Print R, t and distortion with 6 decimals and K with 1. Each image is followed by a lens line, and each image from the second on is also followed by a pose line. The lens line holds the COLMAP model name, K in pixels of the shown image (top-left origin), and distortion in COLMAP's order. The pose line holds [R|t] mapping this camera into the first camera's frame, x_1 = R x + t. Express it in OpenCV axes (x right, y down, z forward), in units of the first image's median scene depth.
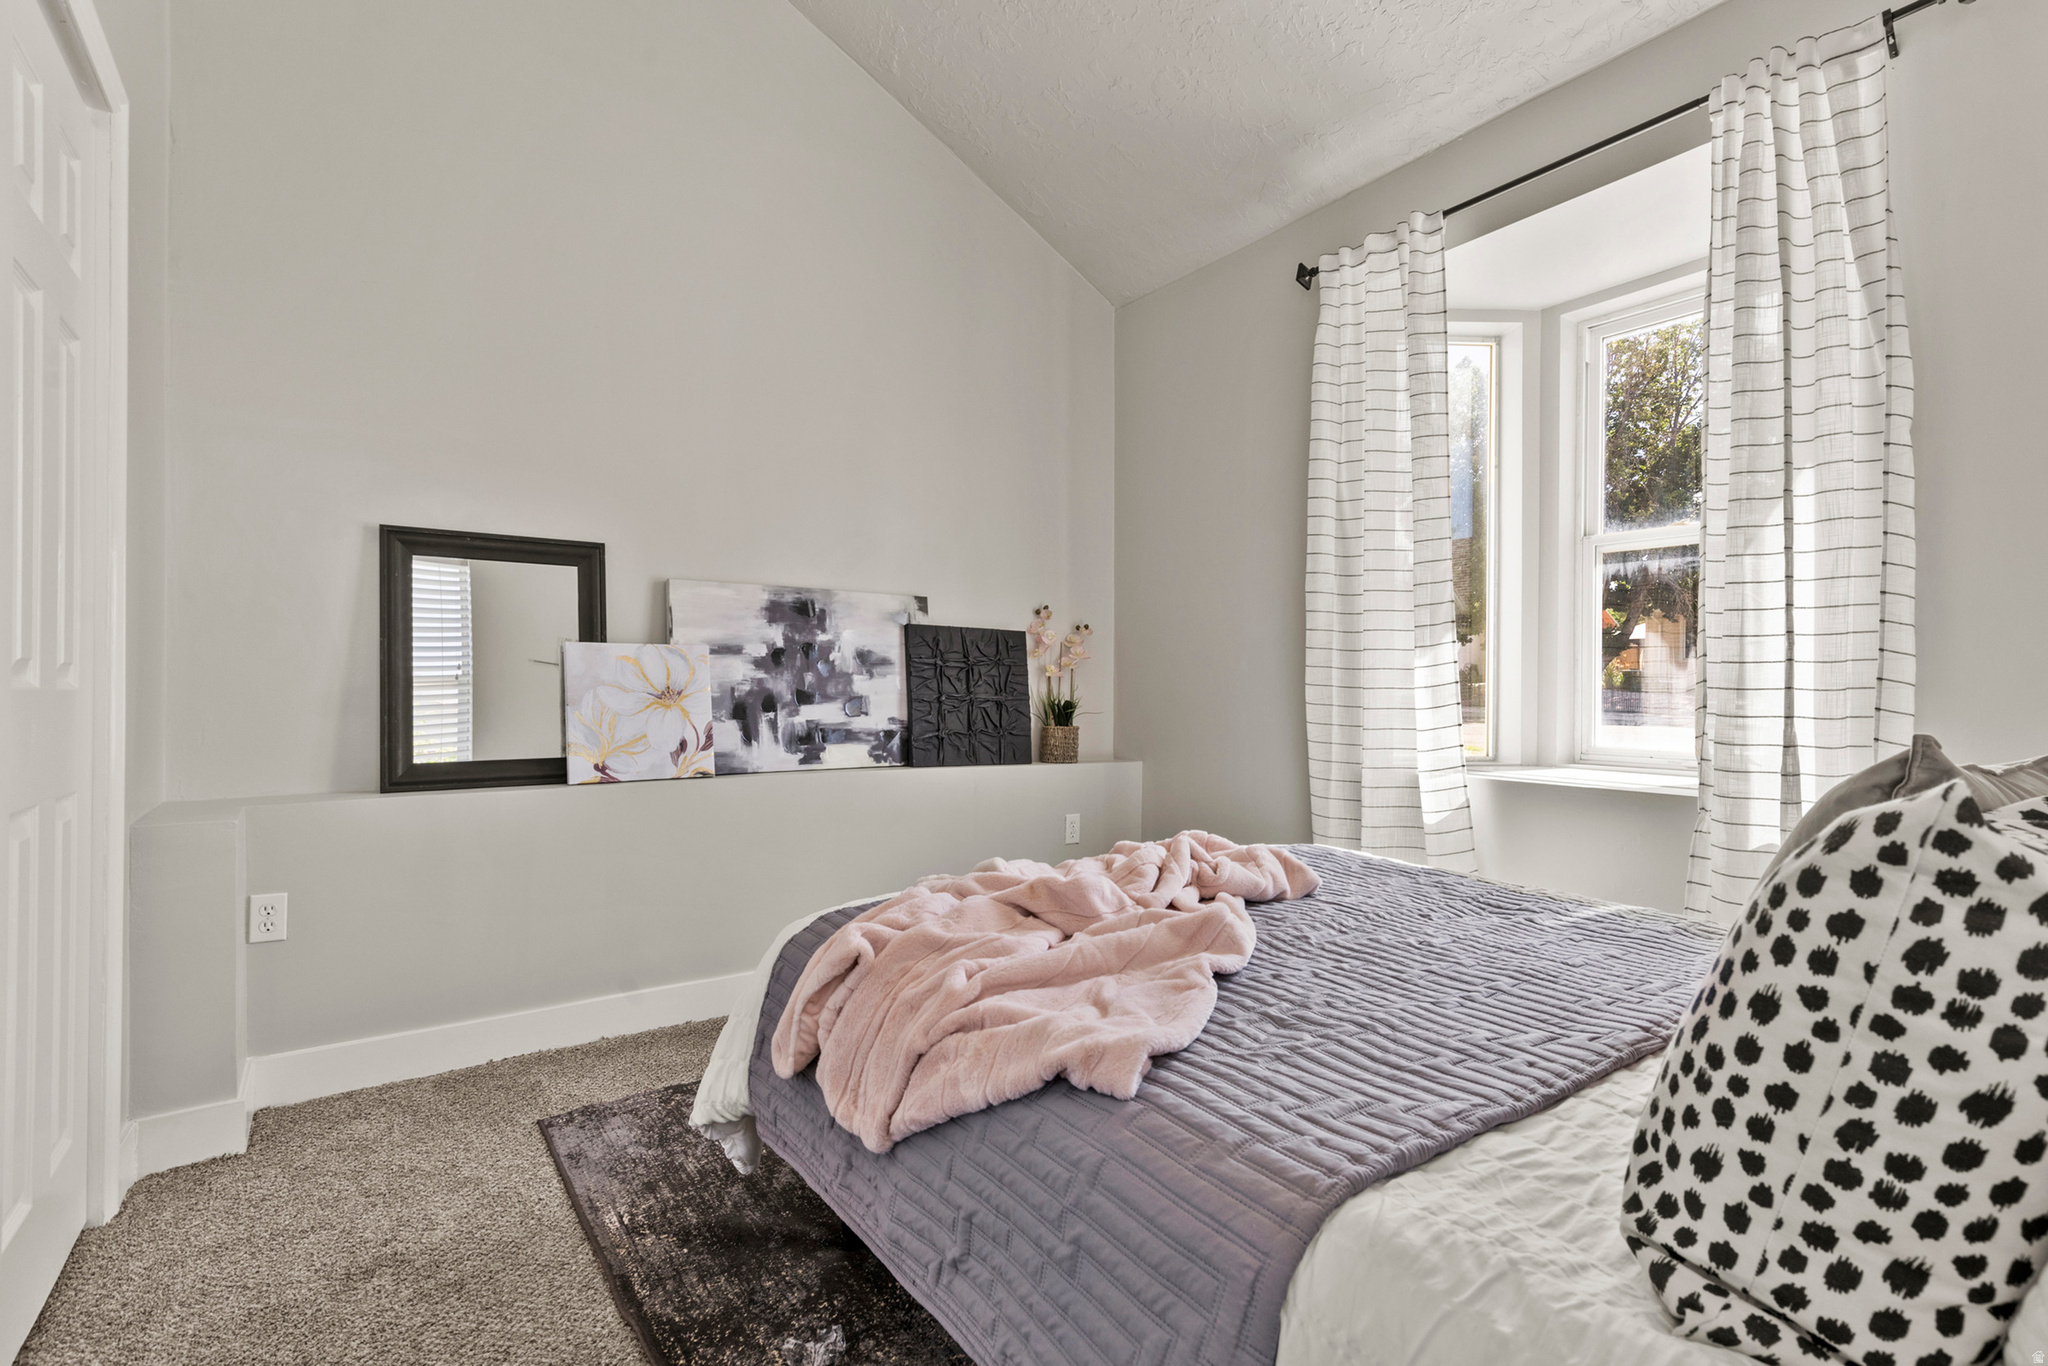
lens RADIAL K [[929.3, 0, 1016.1], [0, 929.3, 690.4], [0, 0, 1]] dist [0.008409, -0.000111]
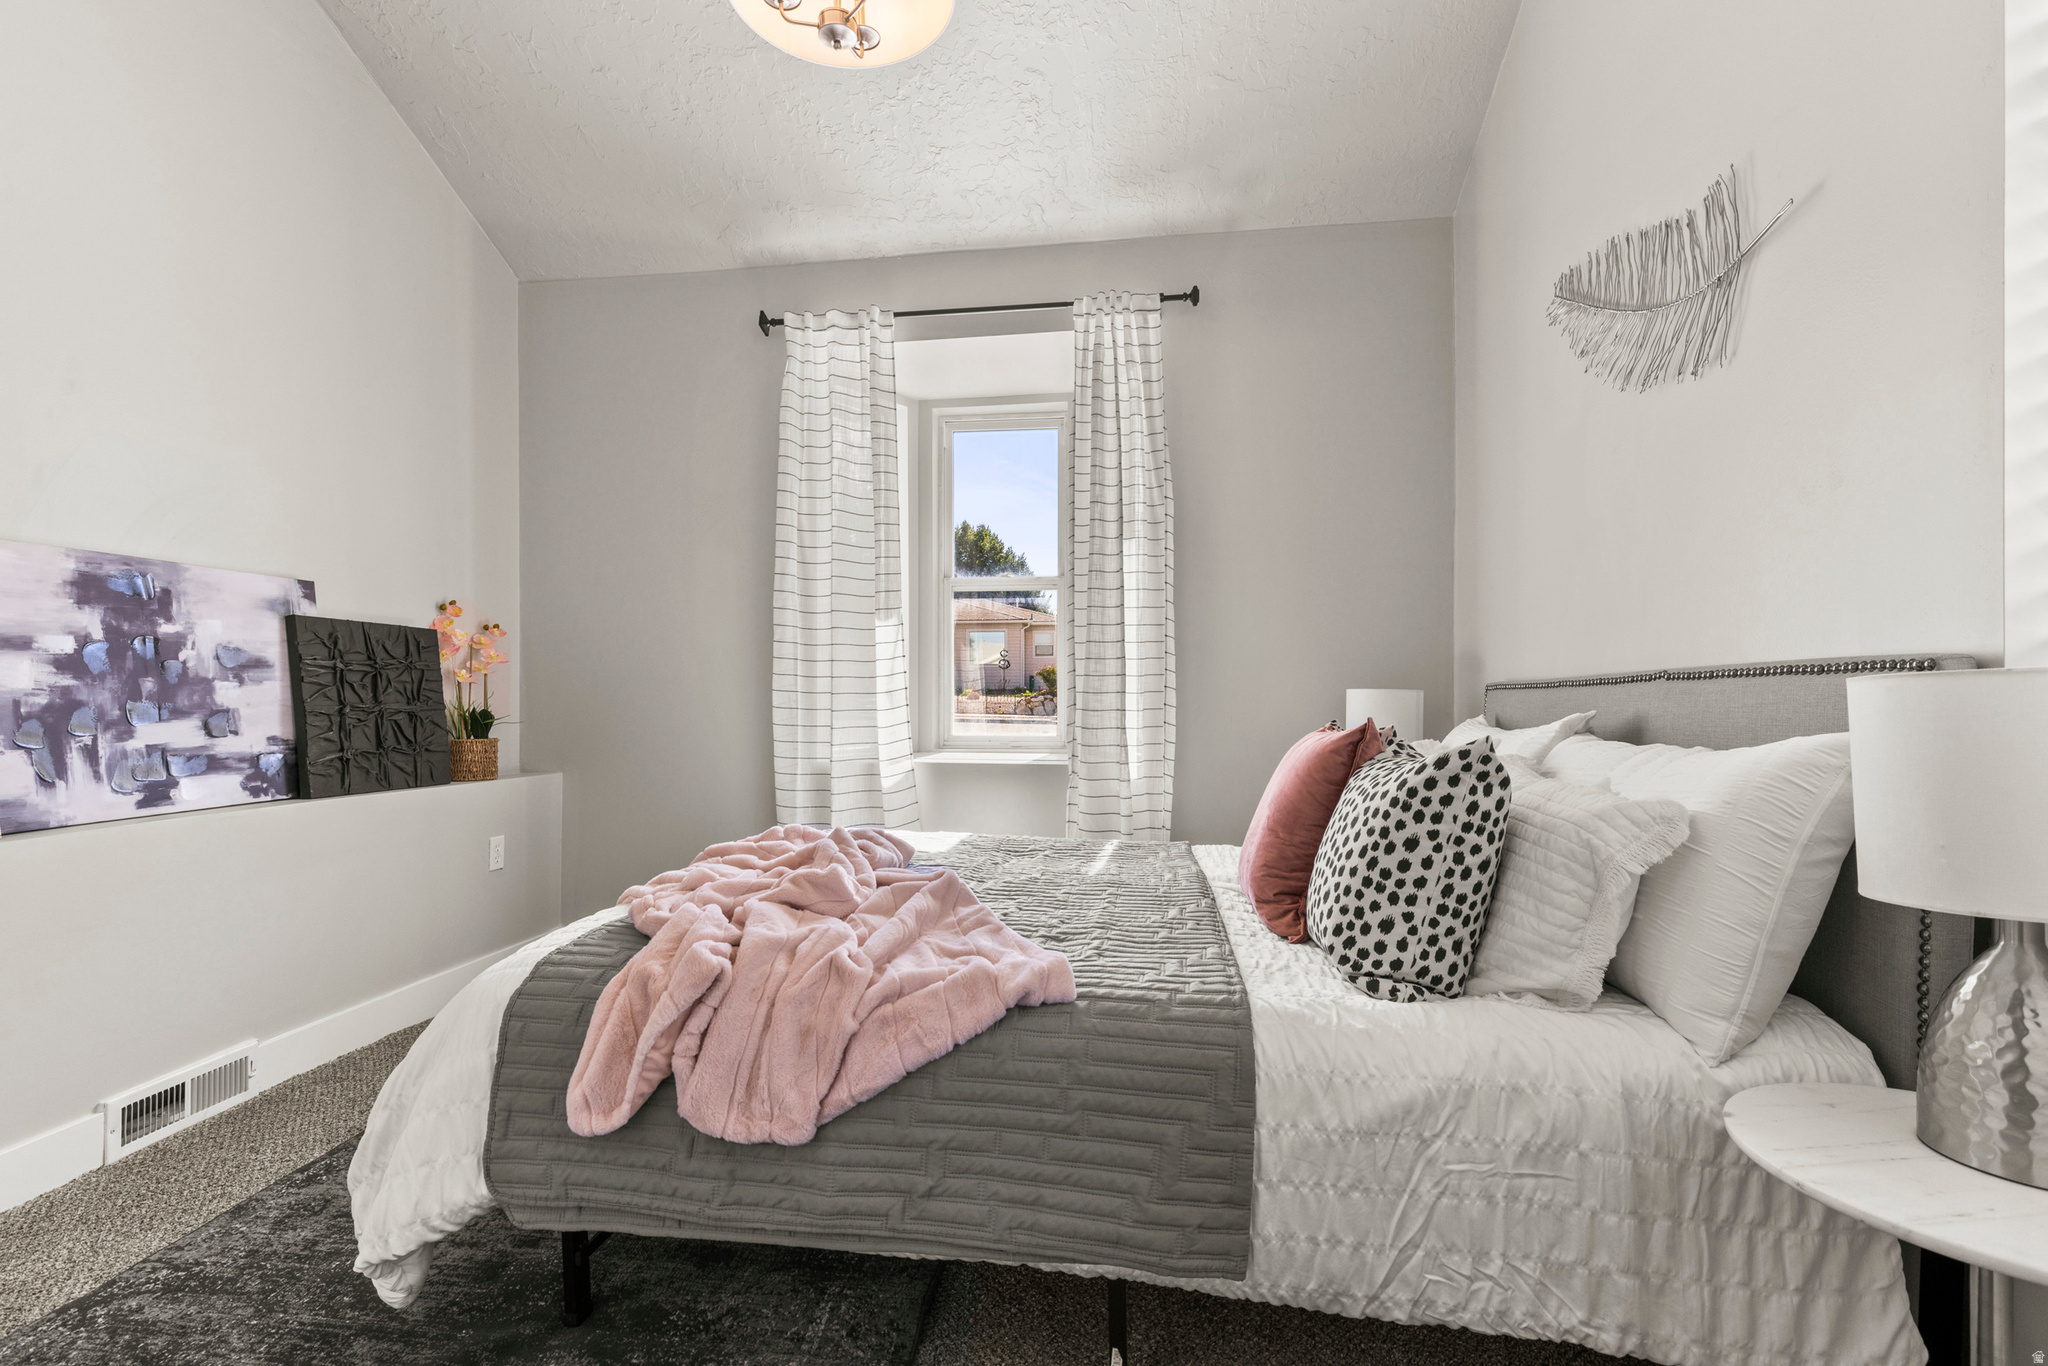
lens RADIAL K [[929.3, 0, 983.6], [0, 929.3, 684.4], [0, 0, 1]] dist [0.008409, -0.000111]
pose [[0.686065, -0.002028, 0.727537, -0.357664], [0.007215, 0.999966, -0.004017, -0.007793], [-0.727504, 0.008006, 0.686057, 0.057323]]
